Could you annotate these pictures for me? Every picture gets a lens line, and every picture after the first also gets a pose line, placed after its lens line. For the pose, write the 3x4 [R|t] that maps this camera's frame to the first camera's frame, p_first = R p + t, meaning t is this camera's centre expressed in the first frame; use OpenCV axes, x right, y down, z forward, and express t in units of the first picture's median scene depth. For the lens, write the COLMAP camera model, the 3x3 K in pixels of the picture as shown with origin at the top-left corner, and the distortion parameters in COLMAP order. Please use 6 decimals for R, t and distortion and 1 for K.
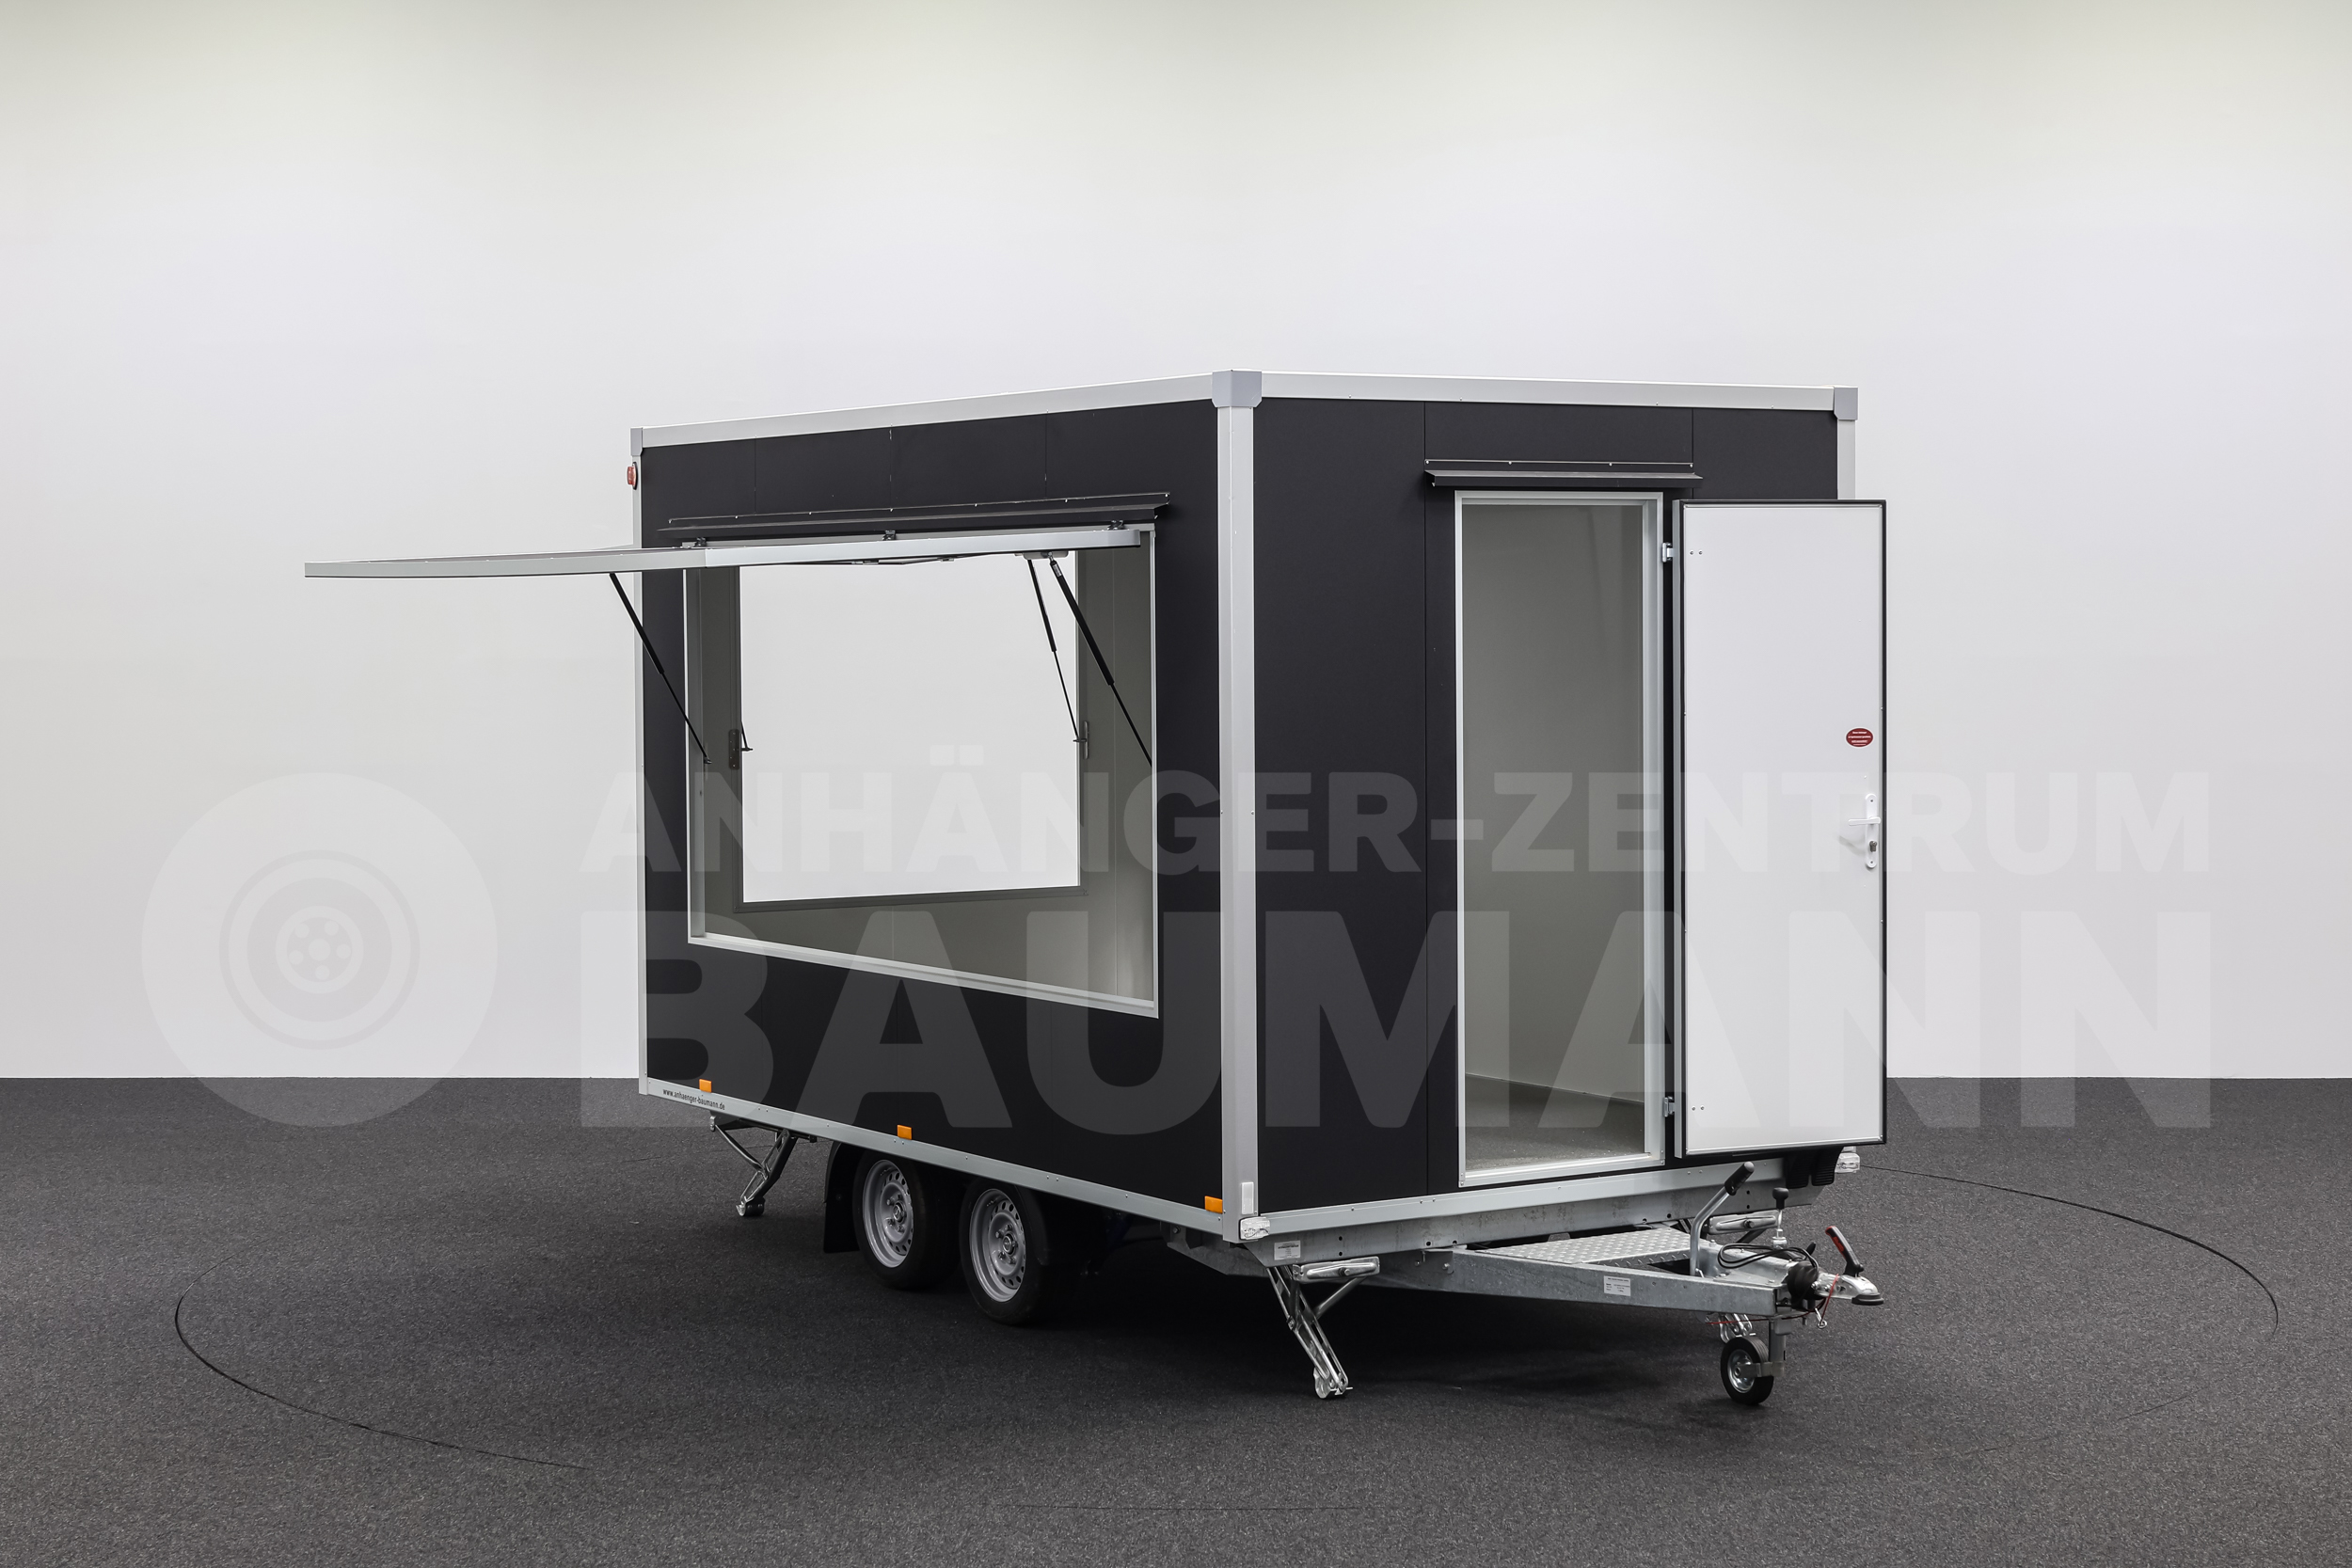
lens RADIAL K [[3972.6, 0, 1176.0], [0, 3972.6, 784.0], [0, 0, 1]] dist [-0.015811, 0.073322]
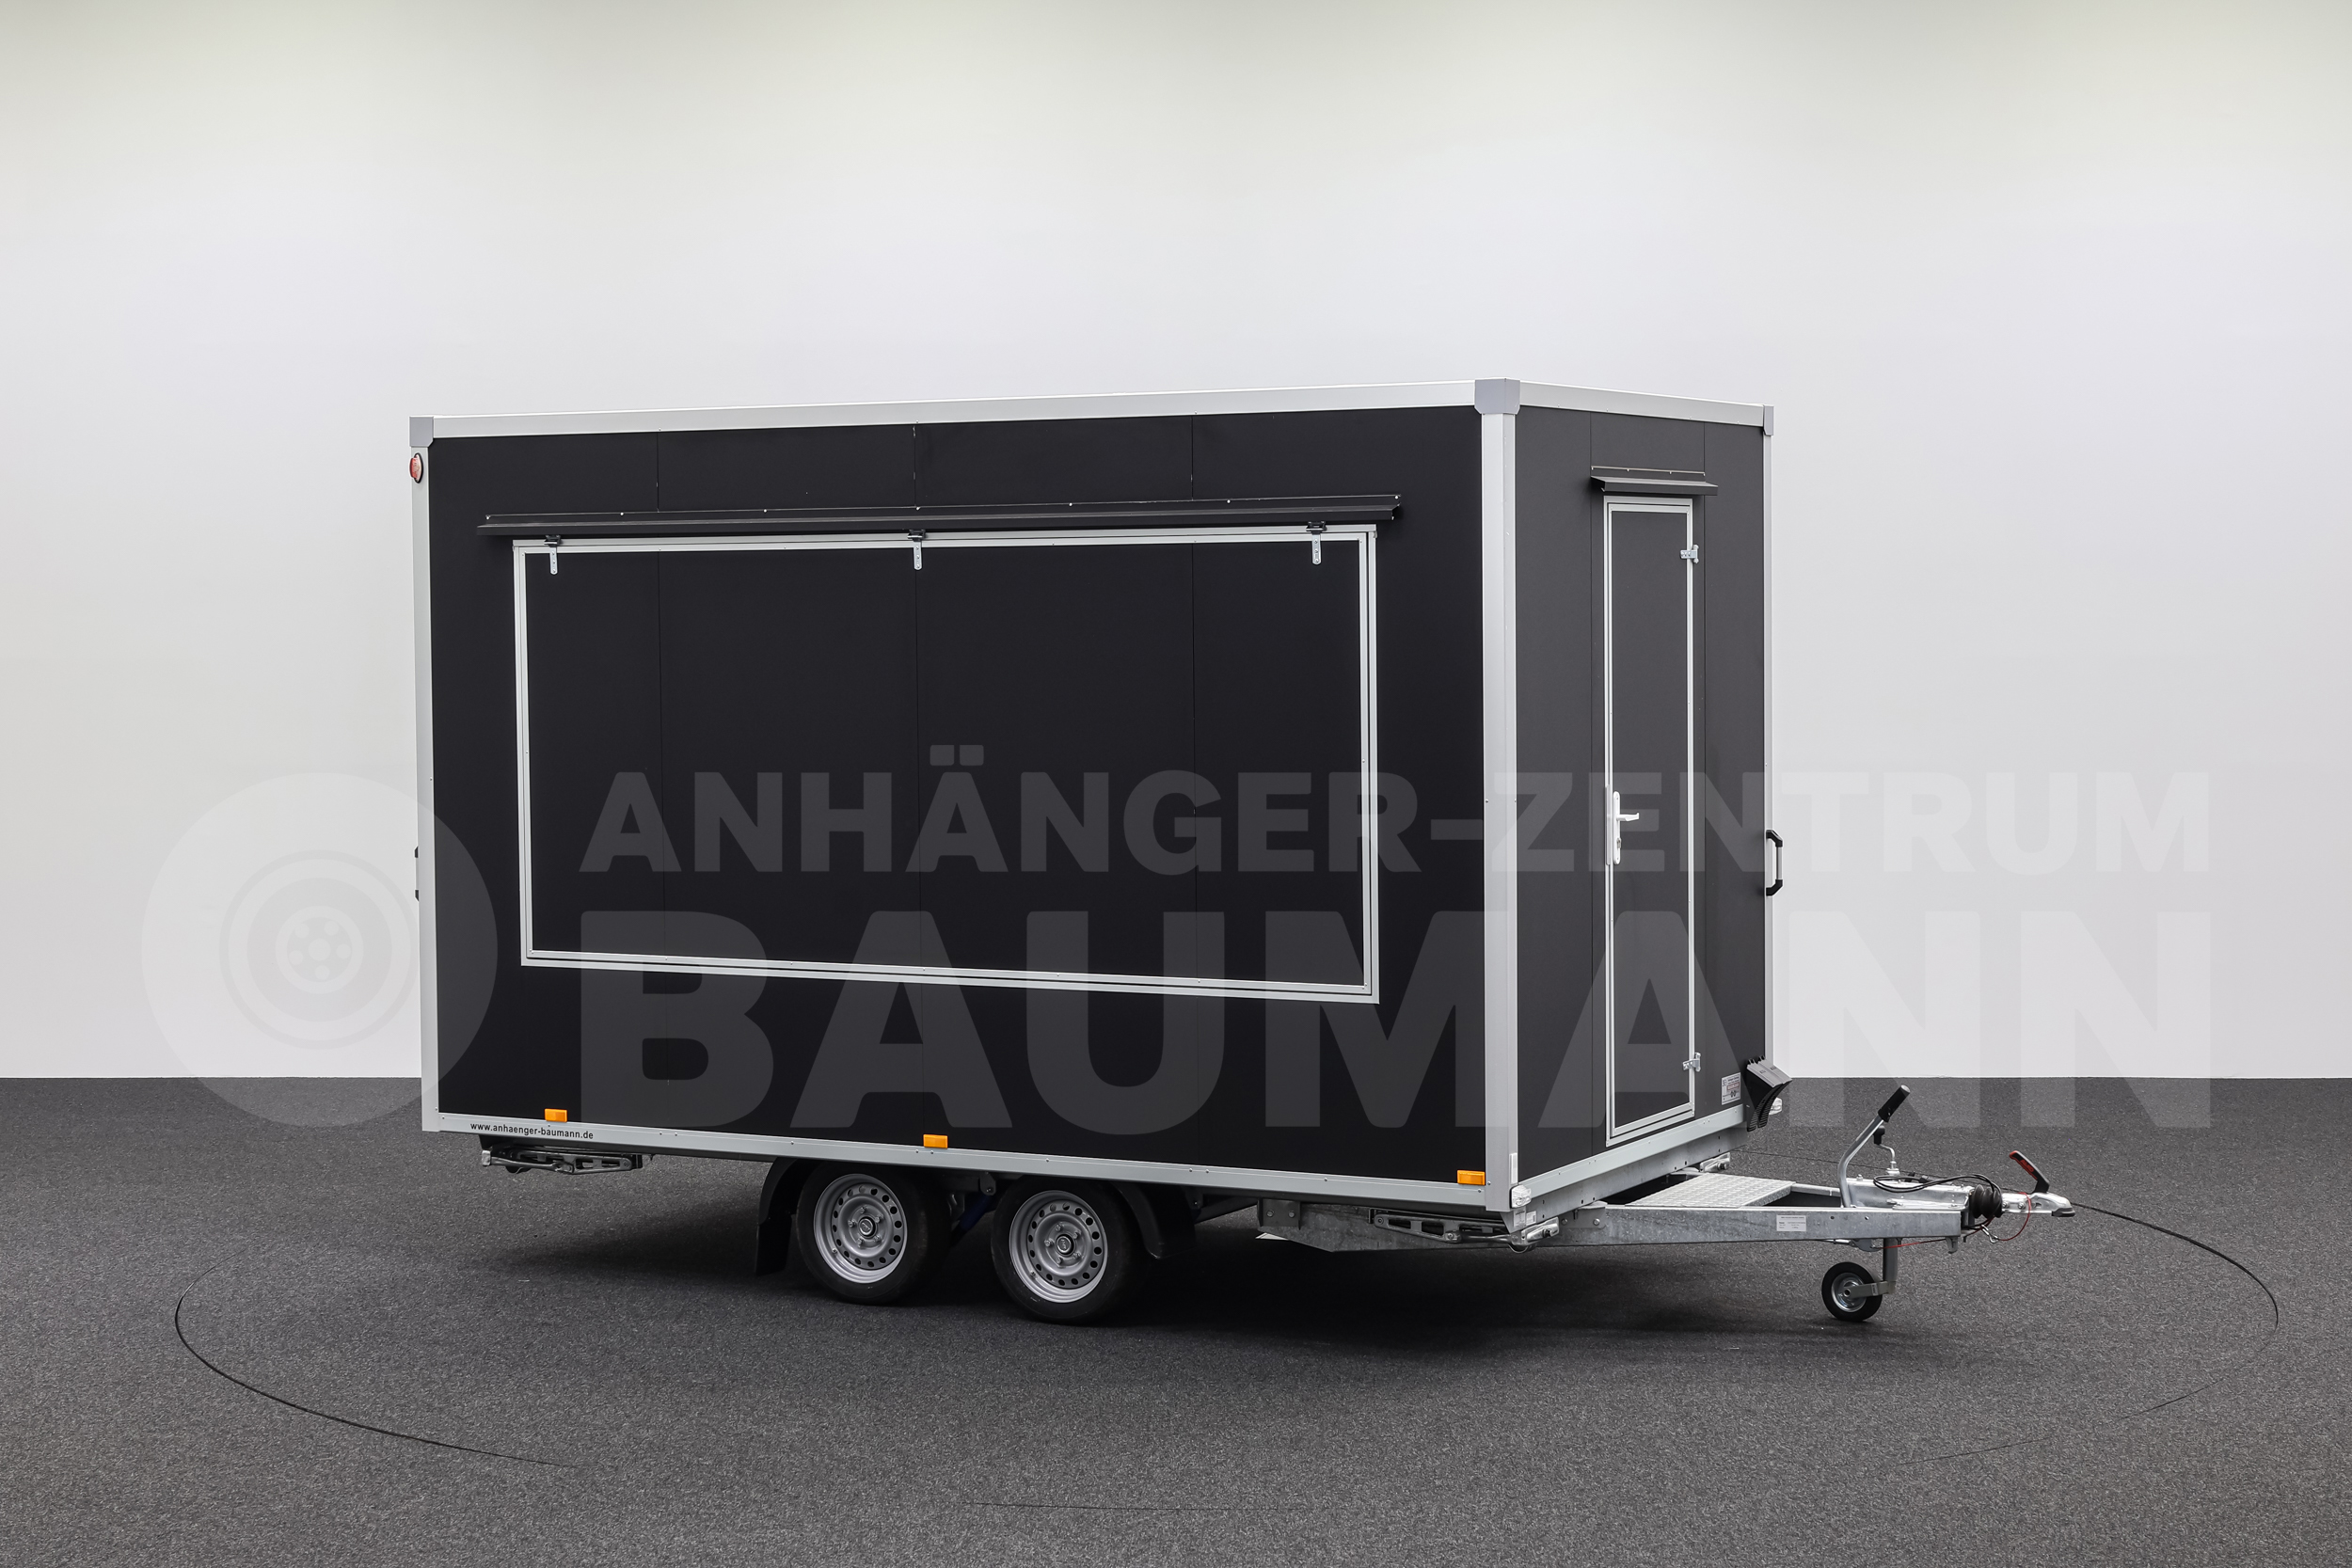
lens RADIAL K [[3972.6, 0, 1176.0], [0, 3972.6, 784.0], [0, 0, 1]] dist [-0.015811, 0.073322]
pose [[0.869862, -0.026536, 0.492581, -0.886511], [0.026568, 0.999623, 0.006935, -0.010577], [-0.492579, 0.007054, 0.870239, 0.200343]]
